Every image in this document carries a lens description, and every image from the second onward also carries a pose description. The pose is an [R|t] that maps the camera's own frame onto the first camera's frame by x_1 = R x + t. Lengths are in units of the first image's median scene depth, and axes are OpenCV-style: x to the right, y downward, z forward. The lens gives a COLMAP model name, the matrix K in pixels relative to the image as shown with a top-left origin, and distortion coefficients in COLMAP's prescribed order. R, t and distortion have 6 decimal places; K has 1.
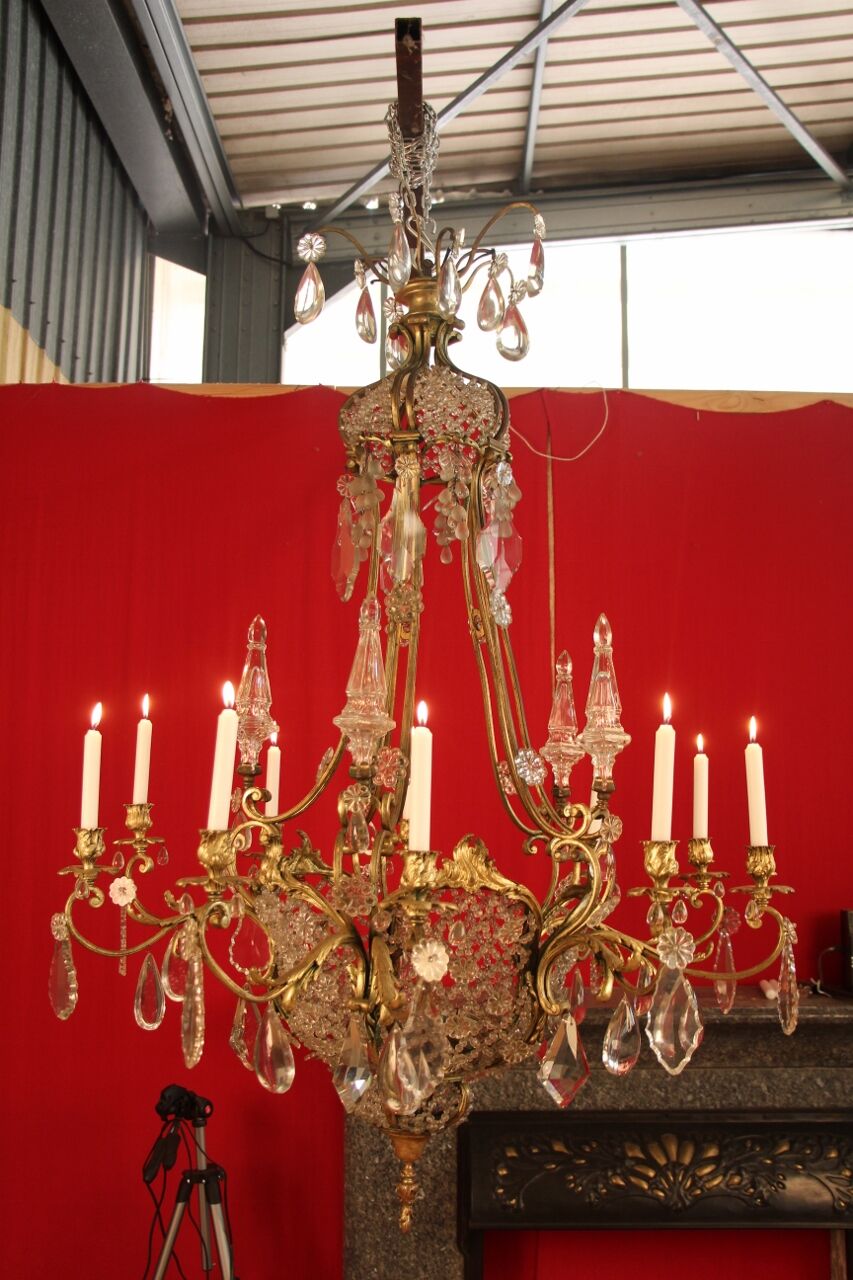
lens RADIAL K [[1304.0, 0, 426.5], [0, 1304.0, 640.0], [0, 0, 1]] dist [-0.117279, 0.200083]
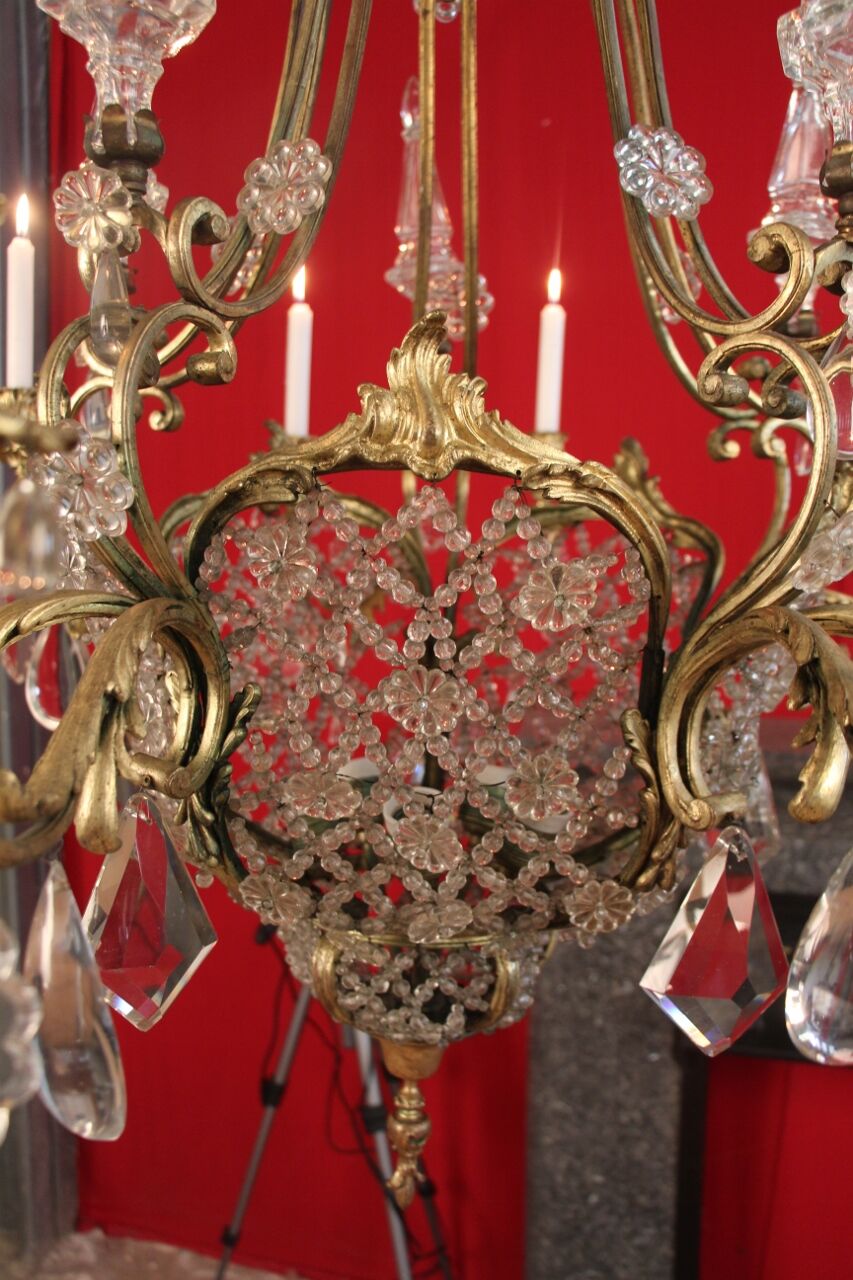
lens RADIAL K [[1136.3, 0, 425.9], [0, 1136.3, 659.2], [0, 0, 1]] dist [-0.186778, 0.228228]
pose [[0.953868, 0.030582, -0.298665, 0.113129], [0.038139, 0.974396, 0.221582, 0.160772], [0.297795, -0.222751, 0.928278, 0.654422]]
